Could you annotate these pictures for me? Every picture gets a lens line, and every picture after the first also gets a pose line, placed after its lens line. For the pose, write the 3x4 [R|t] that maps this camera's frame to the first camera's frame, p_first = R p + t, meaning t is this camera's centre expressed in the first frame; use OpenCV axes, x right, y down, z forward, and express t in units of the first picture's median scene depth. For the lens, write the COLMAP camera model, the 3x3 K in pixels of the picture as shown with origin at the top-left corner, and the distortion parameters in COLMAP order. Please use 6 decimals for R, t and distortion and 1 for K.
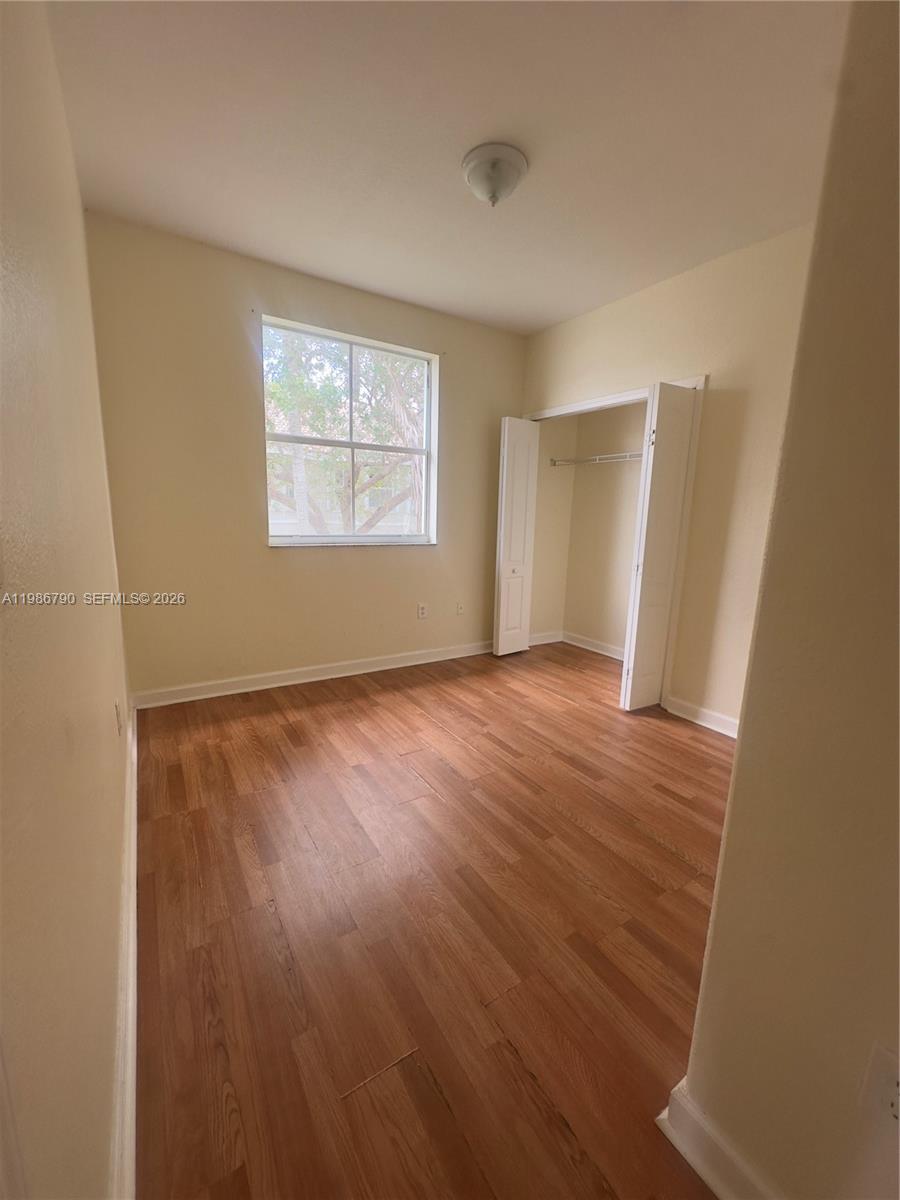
lens RADIAL K [[480.5, 0, 450.2], [0, 480.5, 599.0], [0, 0, 1]] dist [0.001472, 0.000422]
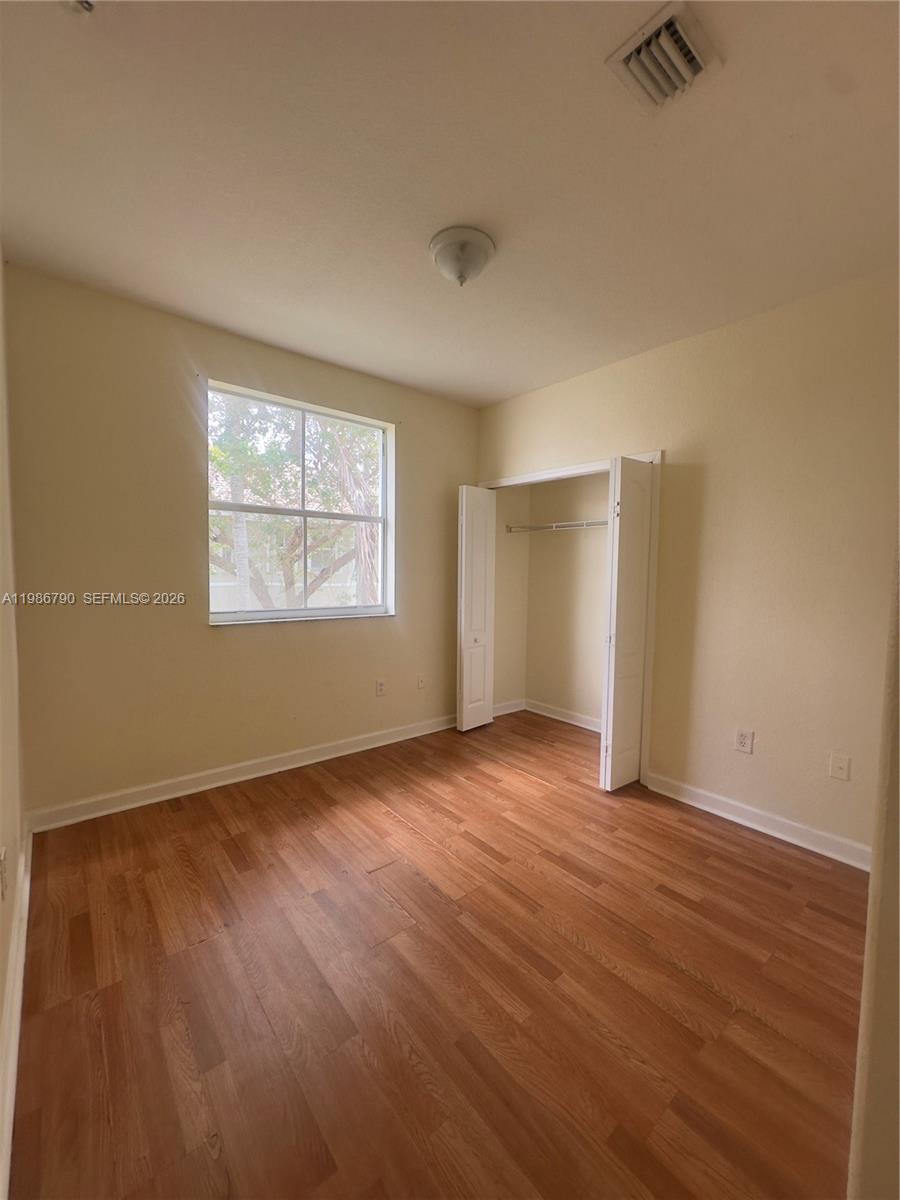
lens RADIAL K [[480.5, 0, 450.2], [0, 480.5, 599.0], [0, 0, 1]] dist [0.001472, 0.000422]
pose [[0.992431, -0.019054, 0.121320, -0.044758], [0.033004, 0.992928, -0.114040, -0.043764], [-0.118289, 0.117181, 0.986041, 0.070348]]
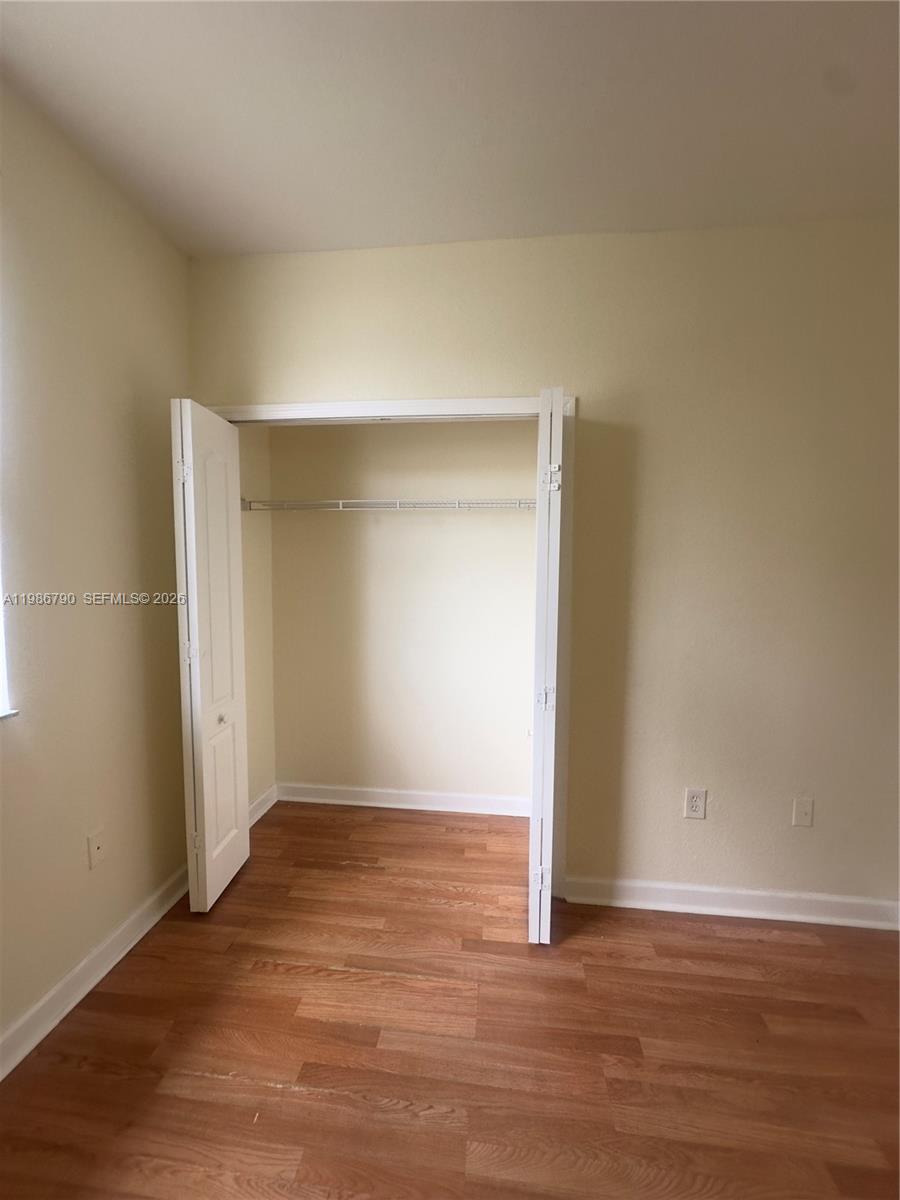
lens RADIAL K [[480.5, 0, 450.2], [0, 480.5, 599.0], [0, 0, 1]] dist [0.001472, 0.000422]
pose [[0.636498, -0.073056, 0.767811, -0.112822], [0.149407, 0.988326, -0.029816, -0.175241], [-0.756669, 0.133694, 0.639983, 0.681767]]
